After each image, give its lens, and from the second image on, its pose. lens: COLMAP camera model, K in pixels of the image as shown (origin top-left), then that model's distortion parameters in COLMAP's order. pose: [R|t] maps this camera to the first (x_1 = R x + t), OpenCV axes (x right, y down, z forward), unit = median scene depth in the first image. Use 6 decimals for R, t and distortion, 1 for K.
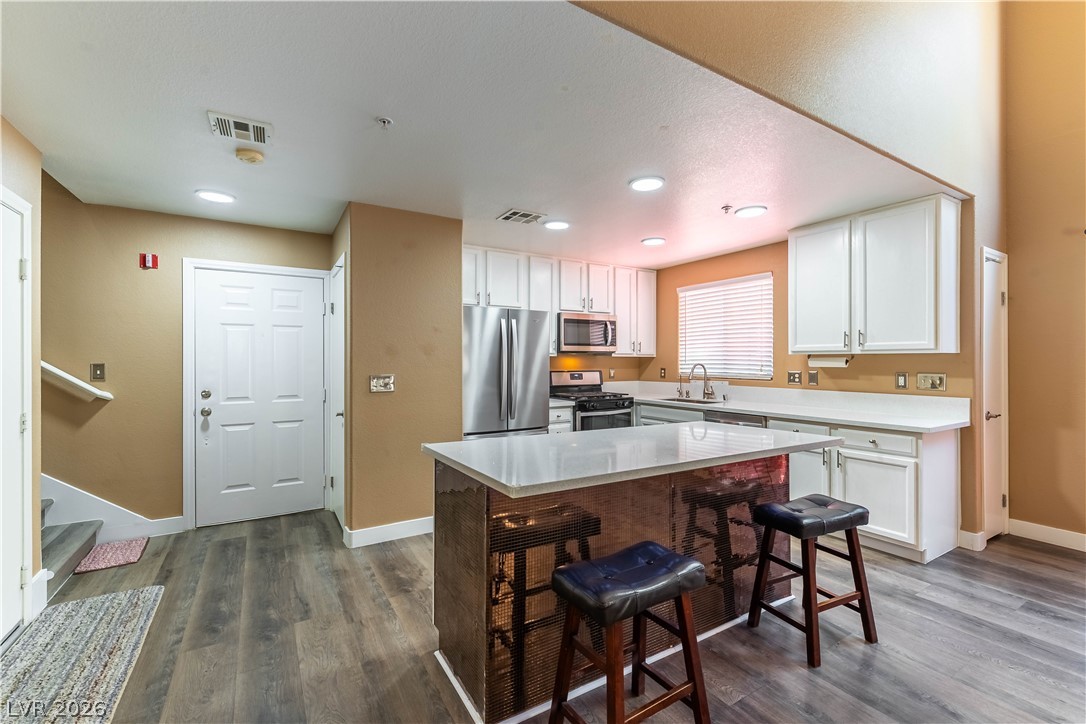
lens RADIAL K [[477.4, 0, 548.1], [0, 477.4, 361.5], [0, 0, 1]] dist [0.002827, -0.000145]
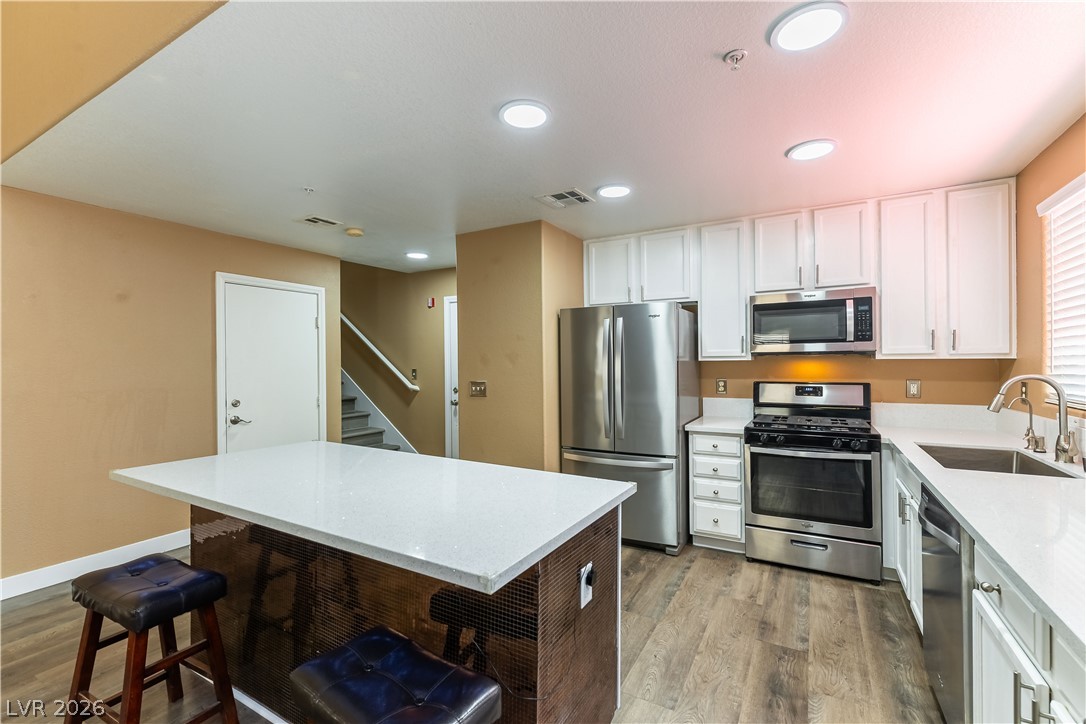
lens RADIAL K [[477.4, 0, 539.1], [0, 477.4, 360.2], [0, 0, 1]] dist [0.002827, -0.000145]
pose [[0.468443, -0.007838, -0.883459, 0.568032], [0.007003, 0.999962, -0.005159, -0.011346], [0.883466, -0.003770, 0.468481, 0.482530]]
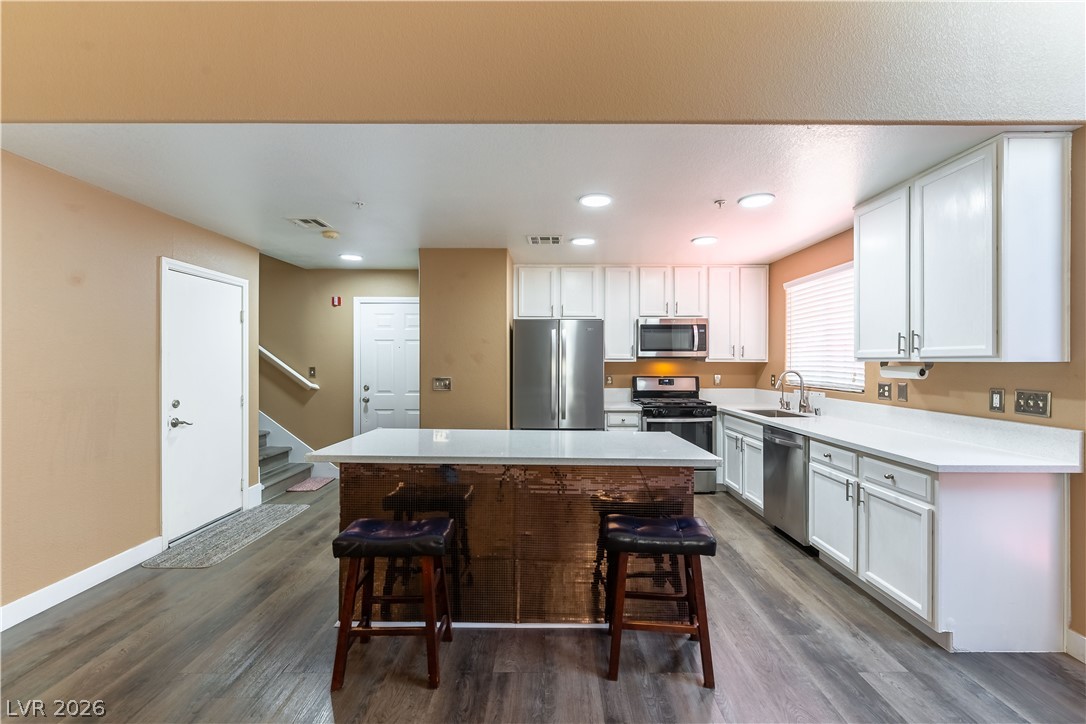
lens RADIAL K [[477.4, 0, 541.0], [0, 477.4, 362.2], [0, 0, 1]] dist [0.002827, -0.000145]
pose [[0.844325, 0.002648, -0.535825, 0.462473], [-0.002848, 0.999996, 0.000454, -0.011701], [0.535824, 0.001143, 0.844329, 0.036844]]
